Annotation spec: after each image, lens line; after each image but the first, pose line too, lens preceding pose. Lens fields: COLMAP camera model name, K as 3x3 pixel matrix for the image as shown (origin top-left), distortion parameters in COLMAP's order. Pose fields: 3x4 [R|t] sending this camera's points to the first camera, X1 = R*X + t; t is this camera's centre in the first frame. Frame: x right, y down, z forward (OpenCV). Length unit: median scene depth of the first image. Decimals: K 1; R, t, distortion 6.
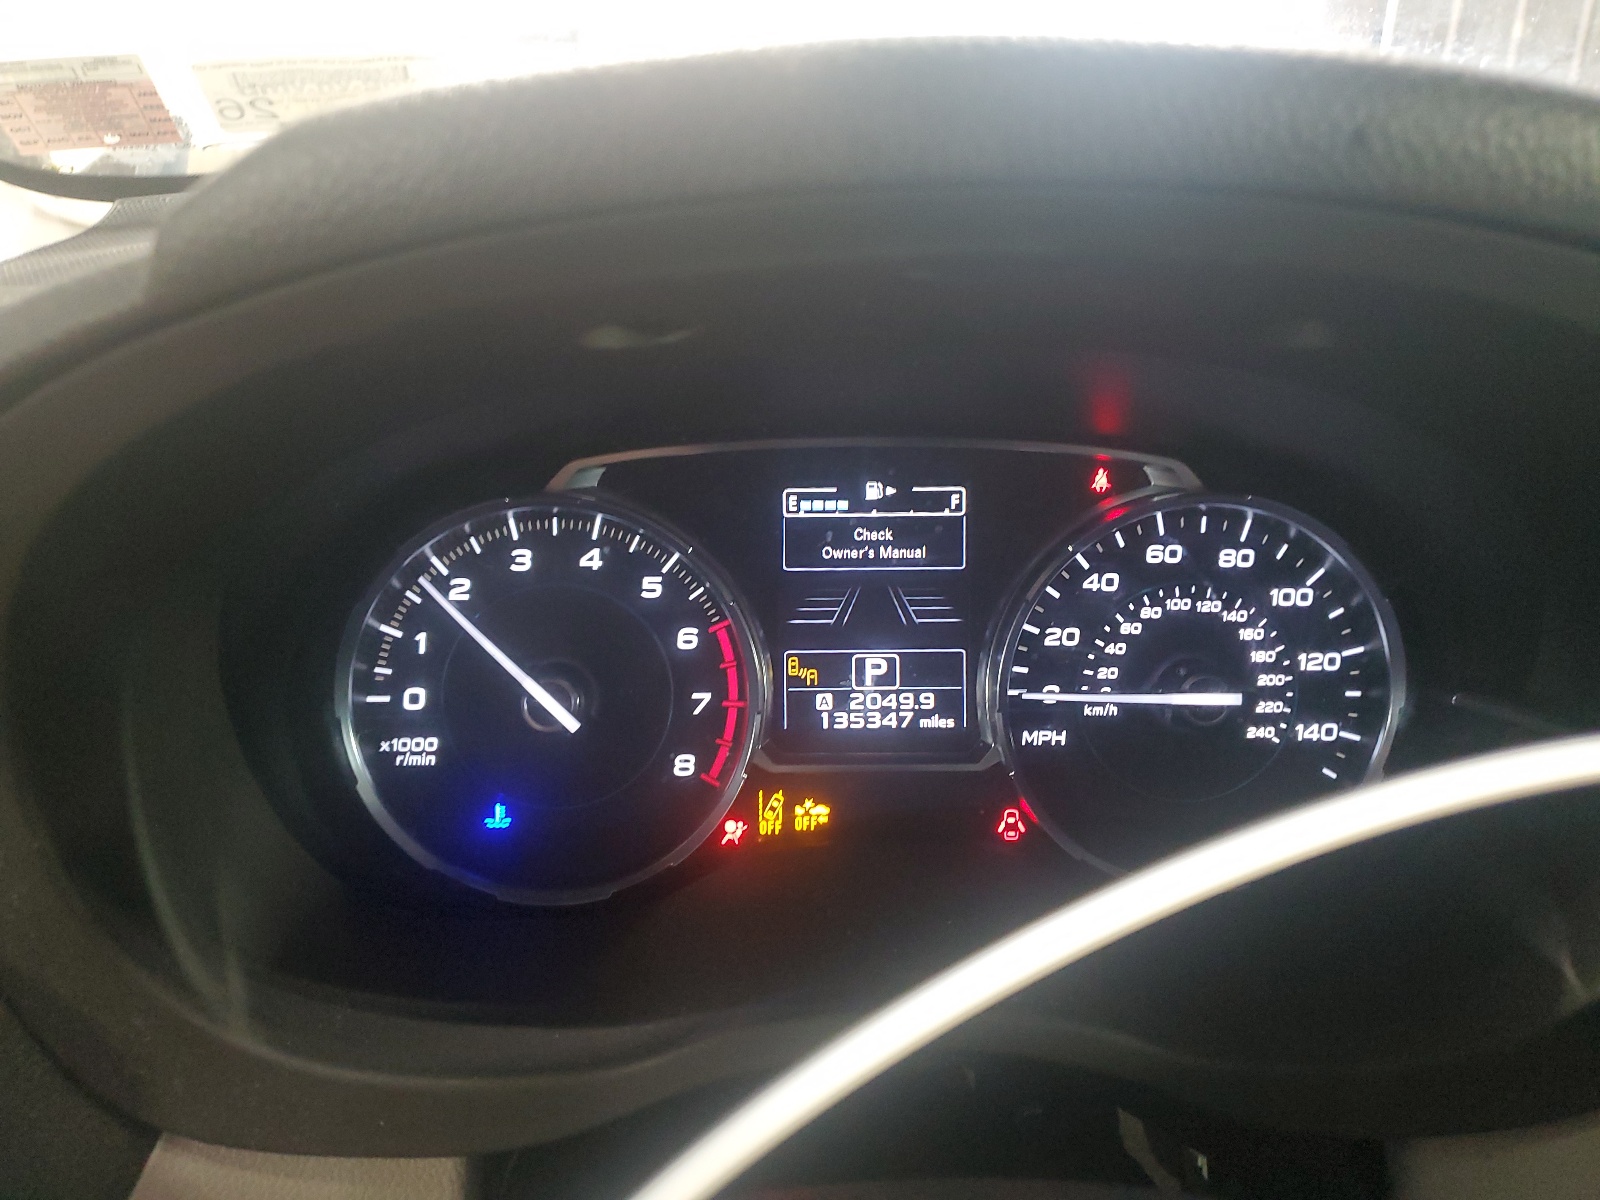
lens RADIAL K [[1247.0, 0, 801.9], [0, 1247.0, 605.3], [0, 0, 1]] dist [-0.017529, -0.004299]
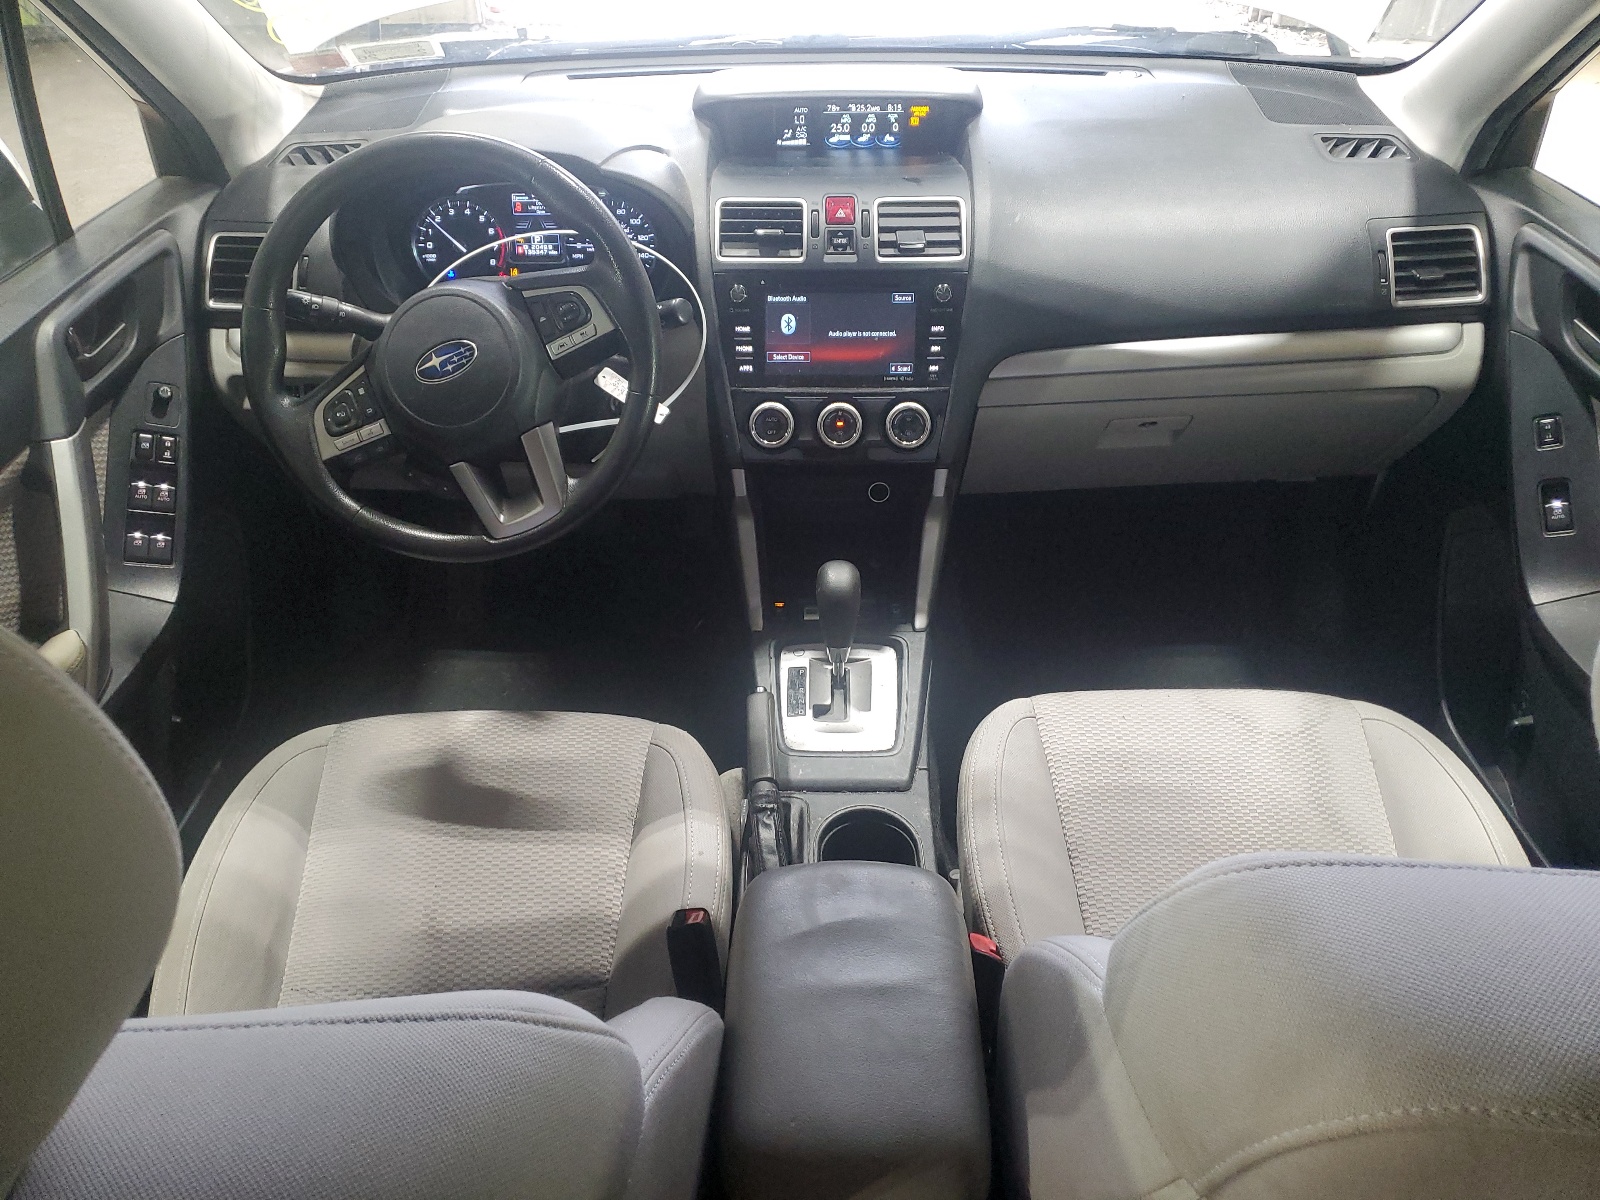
lens RADIAL K [[1247.0, 0, 793.7], [0, 1247.0, 597.6], [0, 0, 1]] dist [-0.017529, -0.004299]
pose [[0.998355, 0.022192, -0.052858, 1.201275], [-0.006234, 0.958593, 0.284712, 0.010712], [0.056988, -0.283914, 0.957155, -3.393084]]
